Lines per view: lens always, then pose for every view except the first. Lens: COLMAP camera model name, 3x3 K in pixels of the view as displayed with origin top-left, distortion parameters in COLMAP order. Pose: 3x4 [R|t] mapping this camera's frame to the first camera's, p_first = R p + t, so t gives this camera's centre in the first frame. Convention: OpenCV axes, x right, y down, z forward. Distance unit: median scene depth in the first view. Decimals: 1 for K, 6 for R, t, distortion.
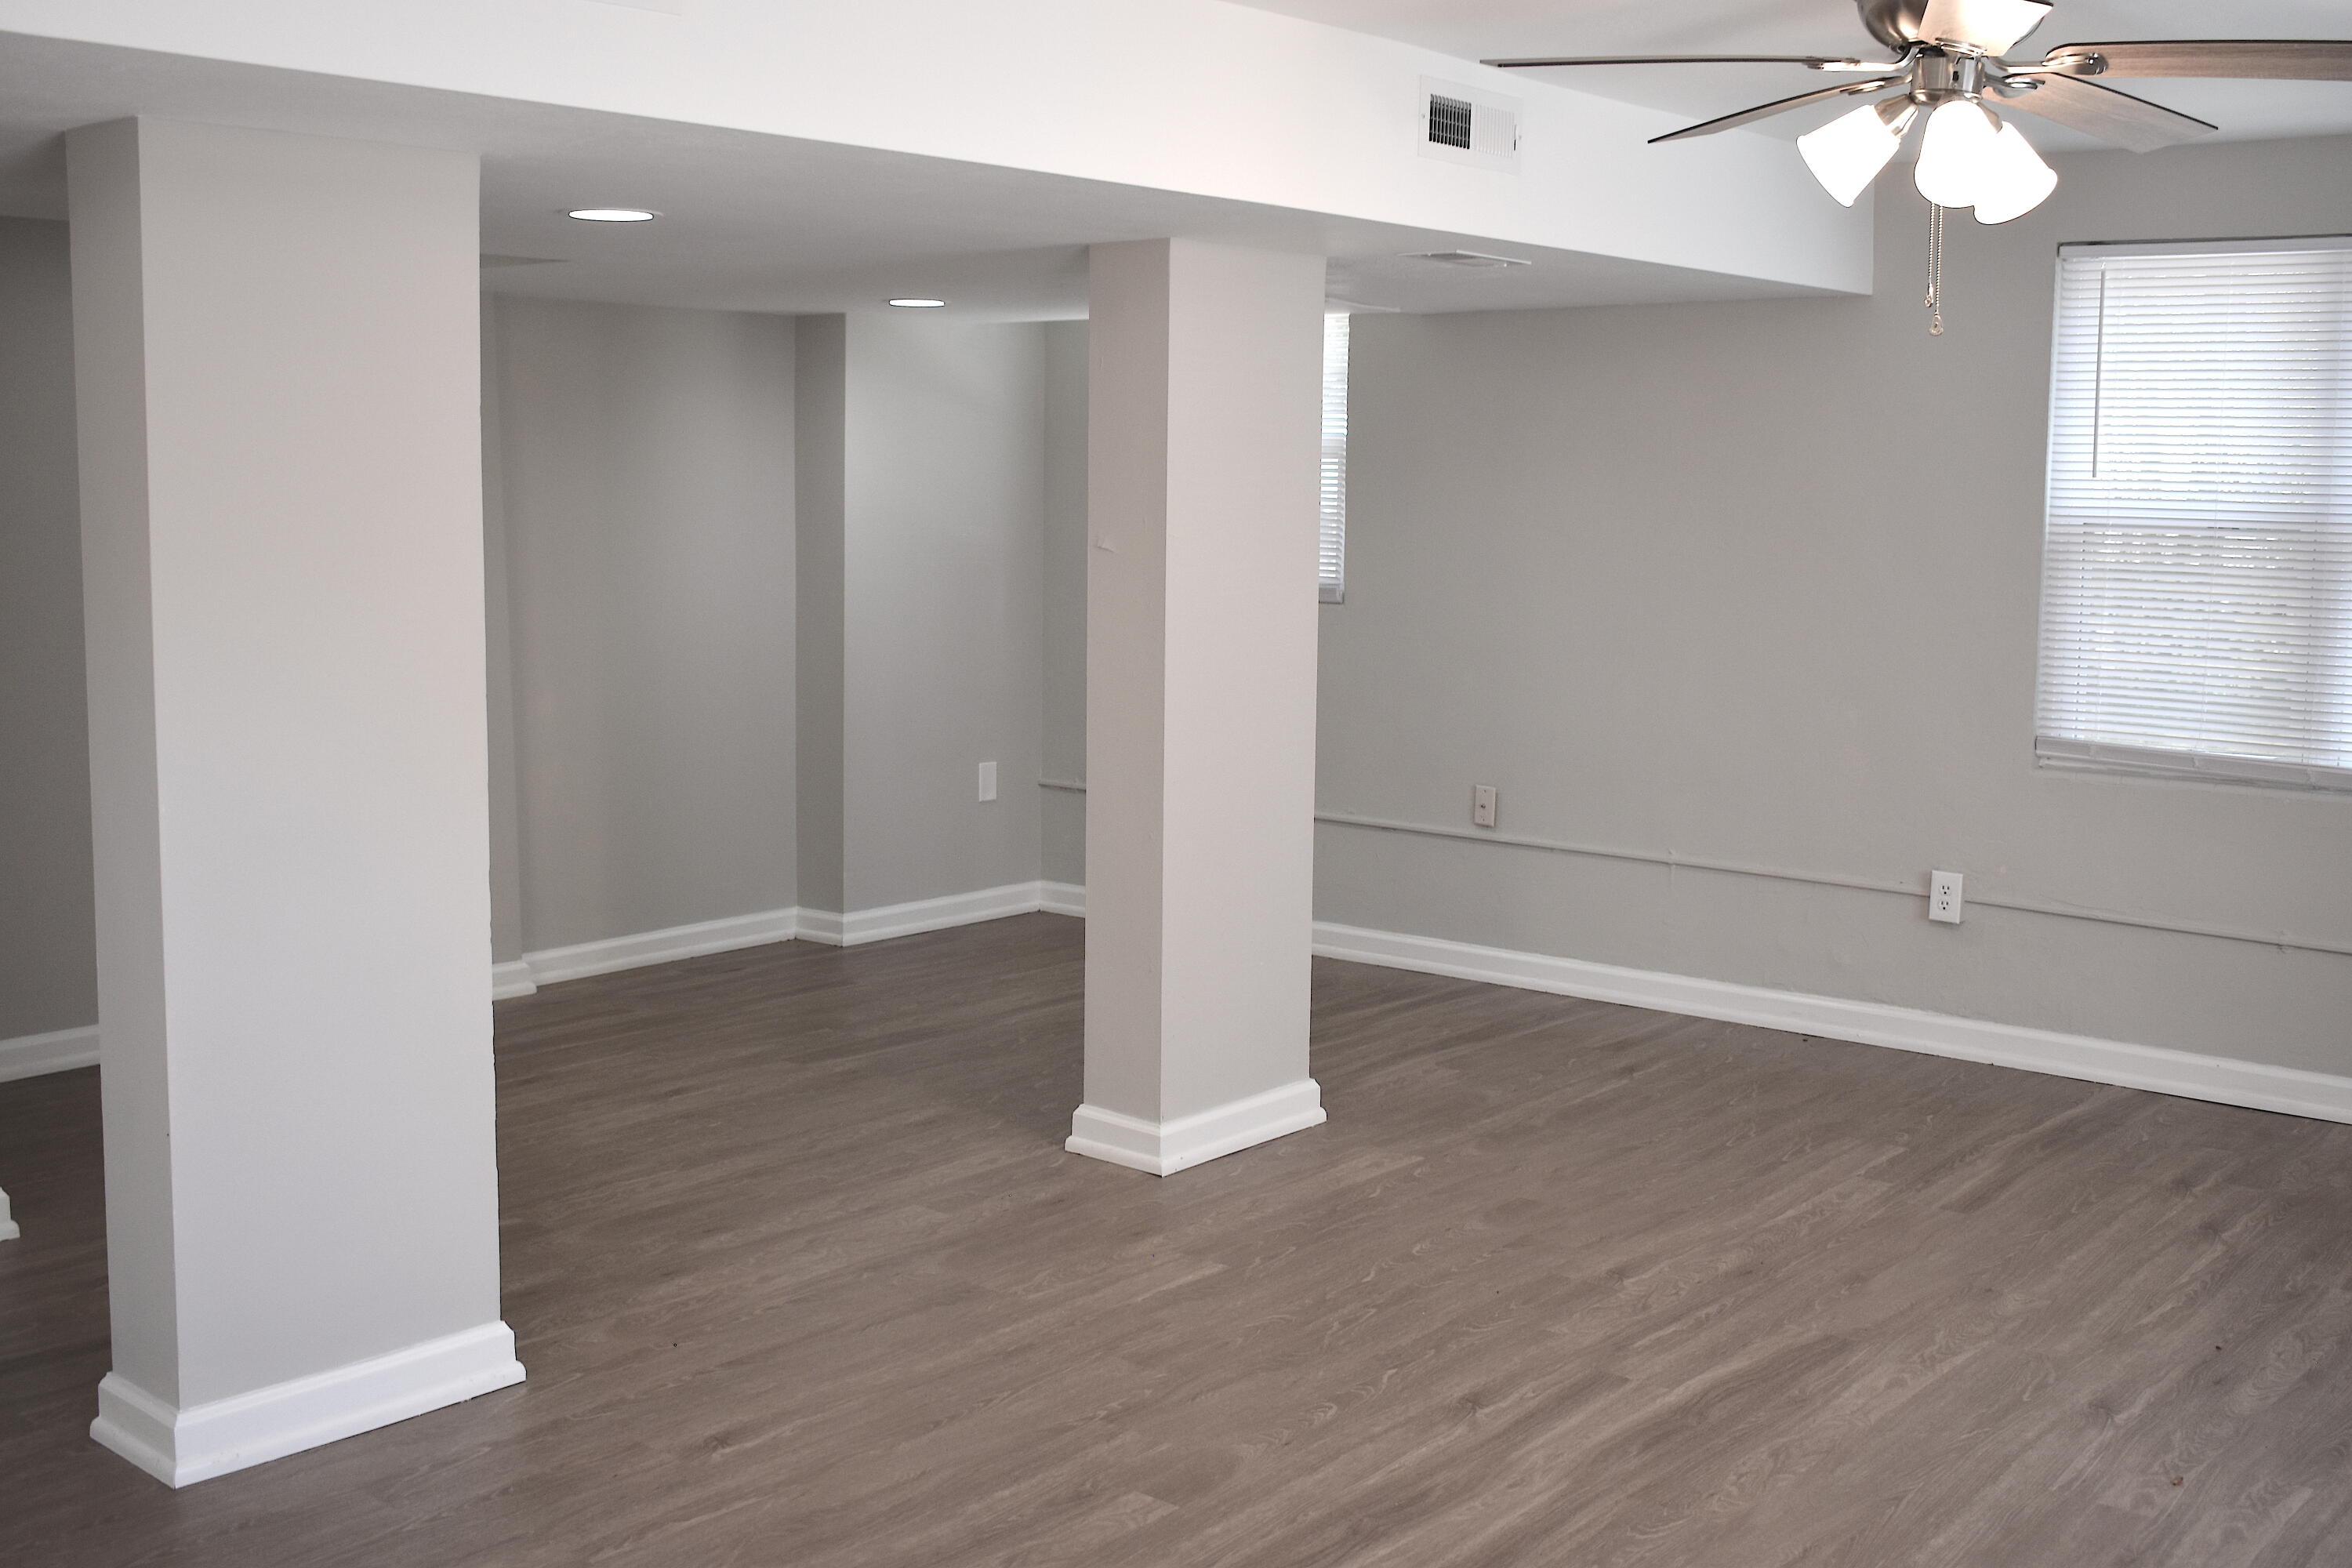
lens RADIAL K [[2447.4, 0, 1176.0], [0, 2447.4, 784.0], [0, 0, 1]] dist [-0.071658, -0.003035]
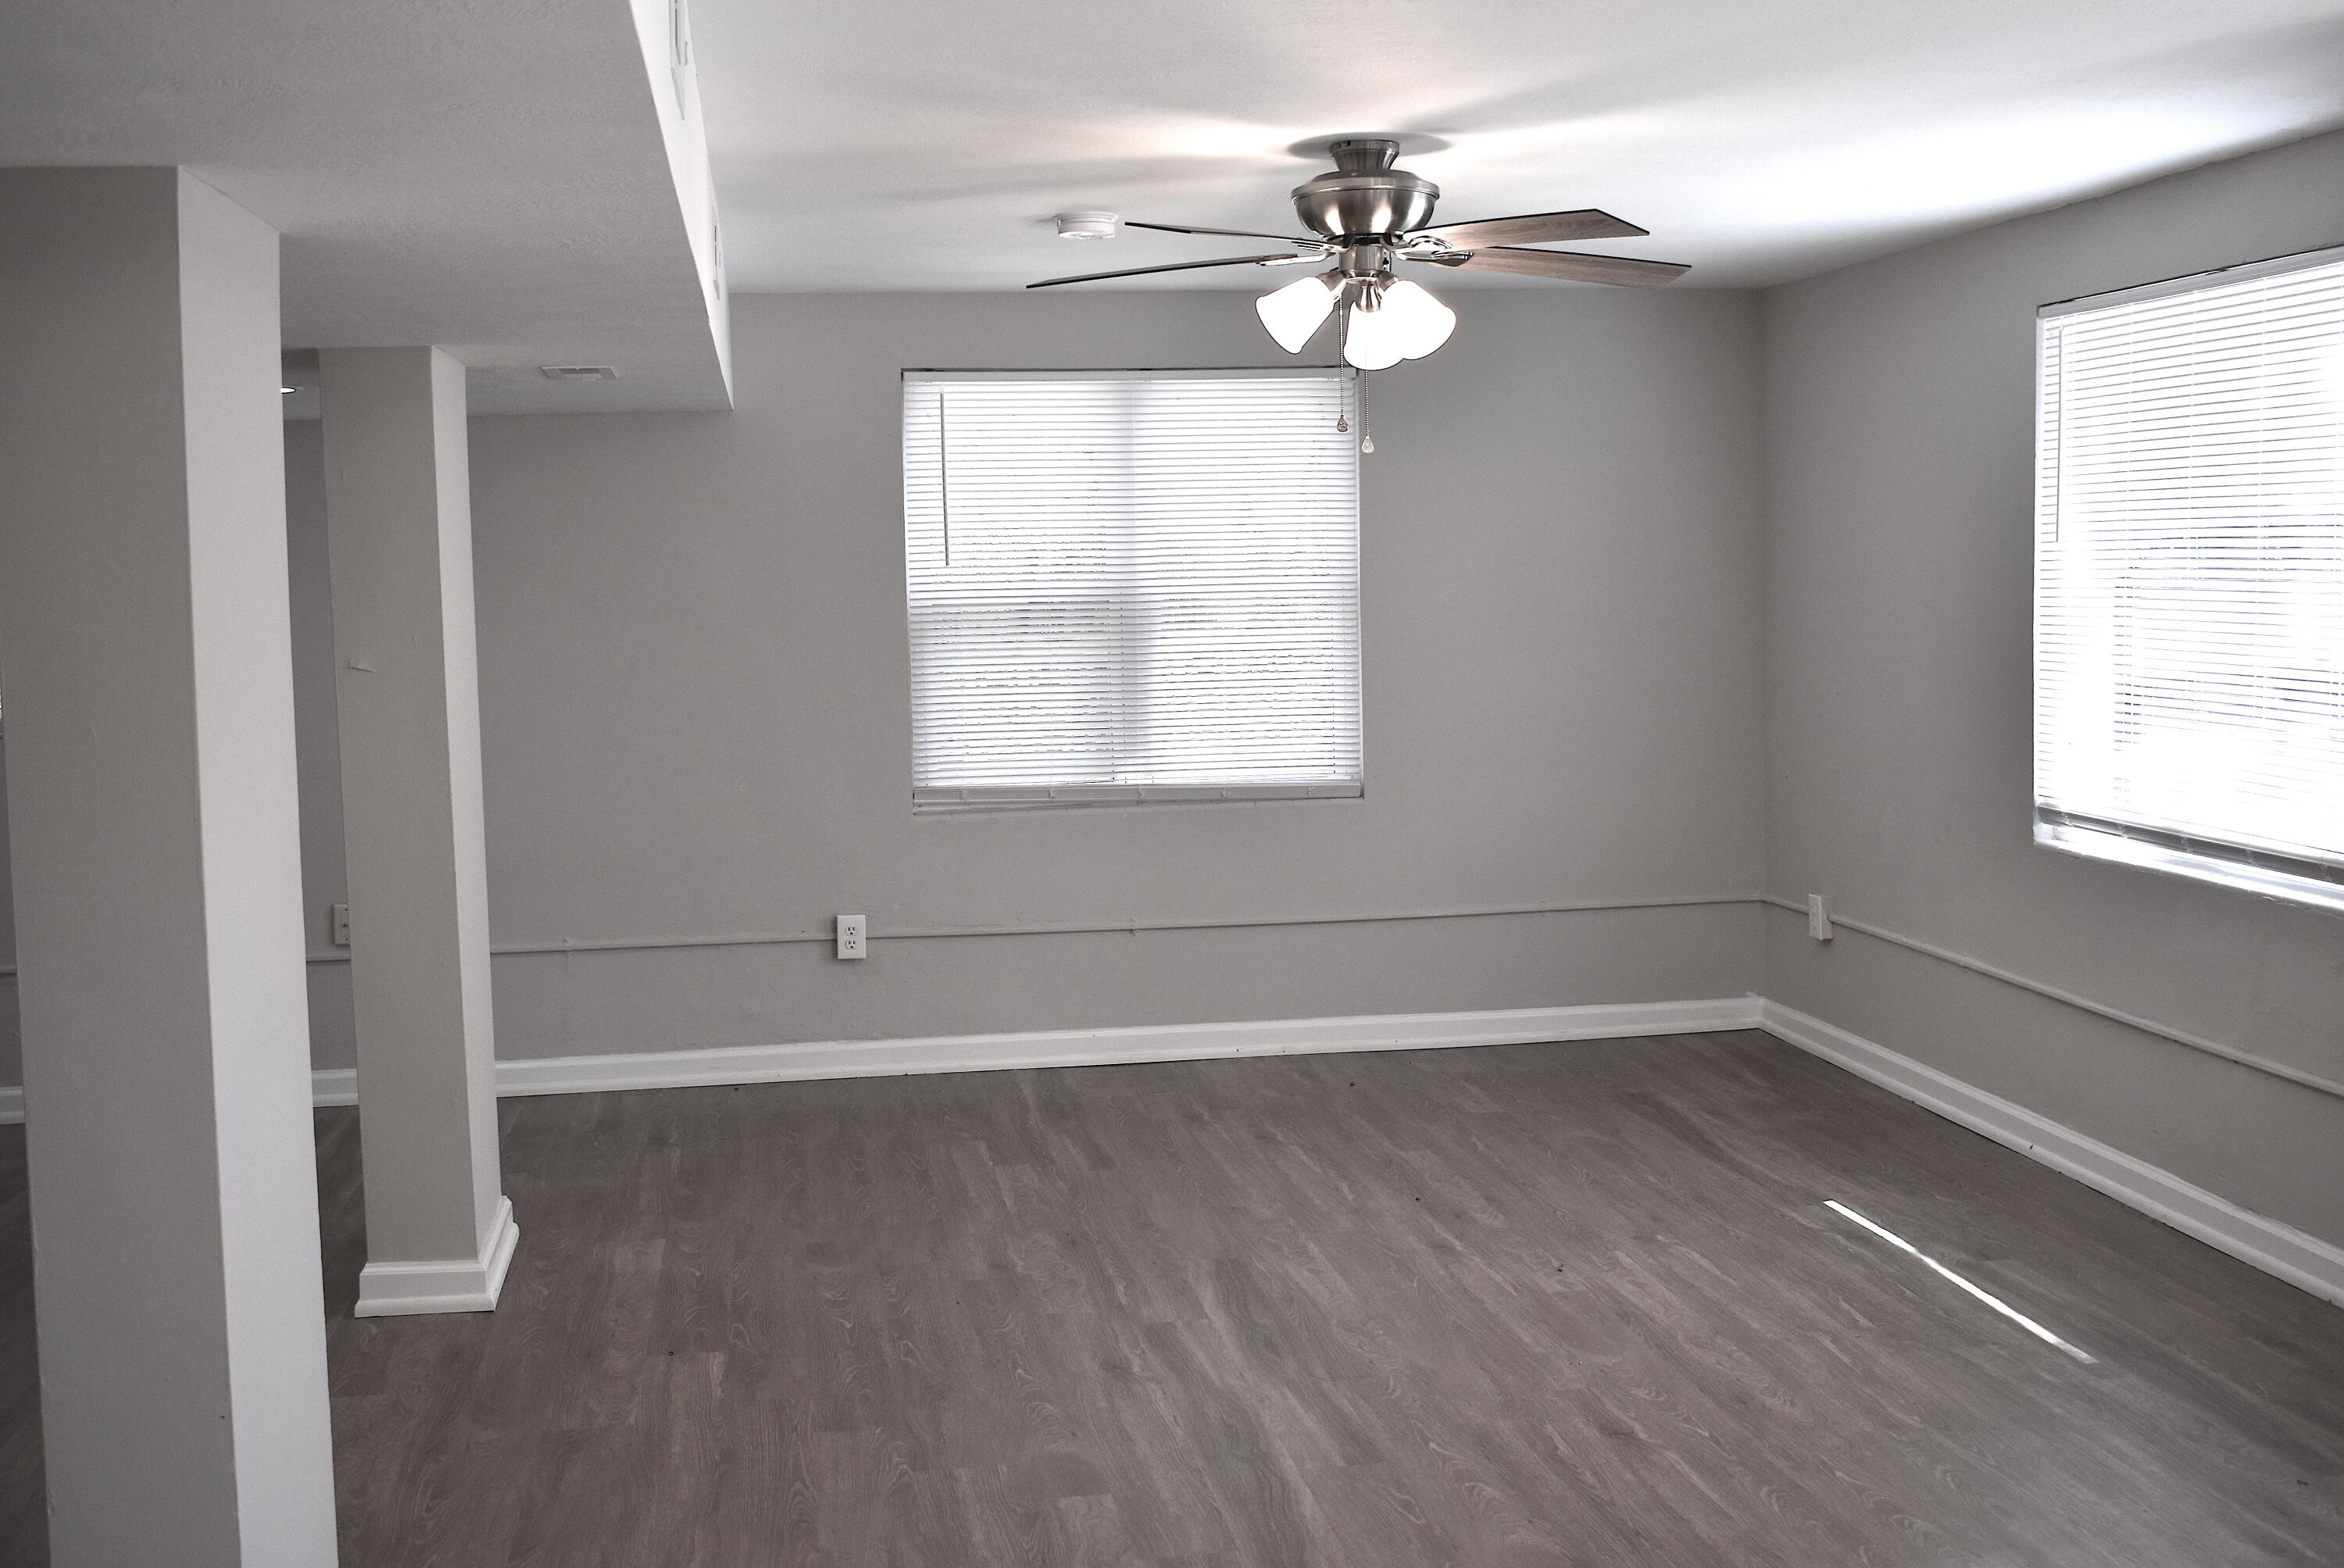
lens RADIAL K [[2494.5, 0, 1172.0], [0, 2494.5, 784.0], [0, 0, 1]] dist [-0.082639, -0.002616]
pose [[0.646348, -0.092027, 0.757473, -0.672246], [0.126485, 0.991889, 0.012578, -0.029577], [-0.752486, 0.087679, 0.652746, 0.174261]]
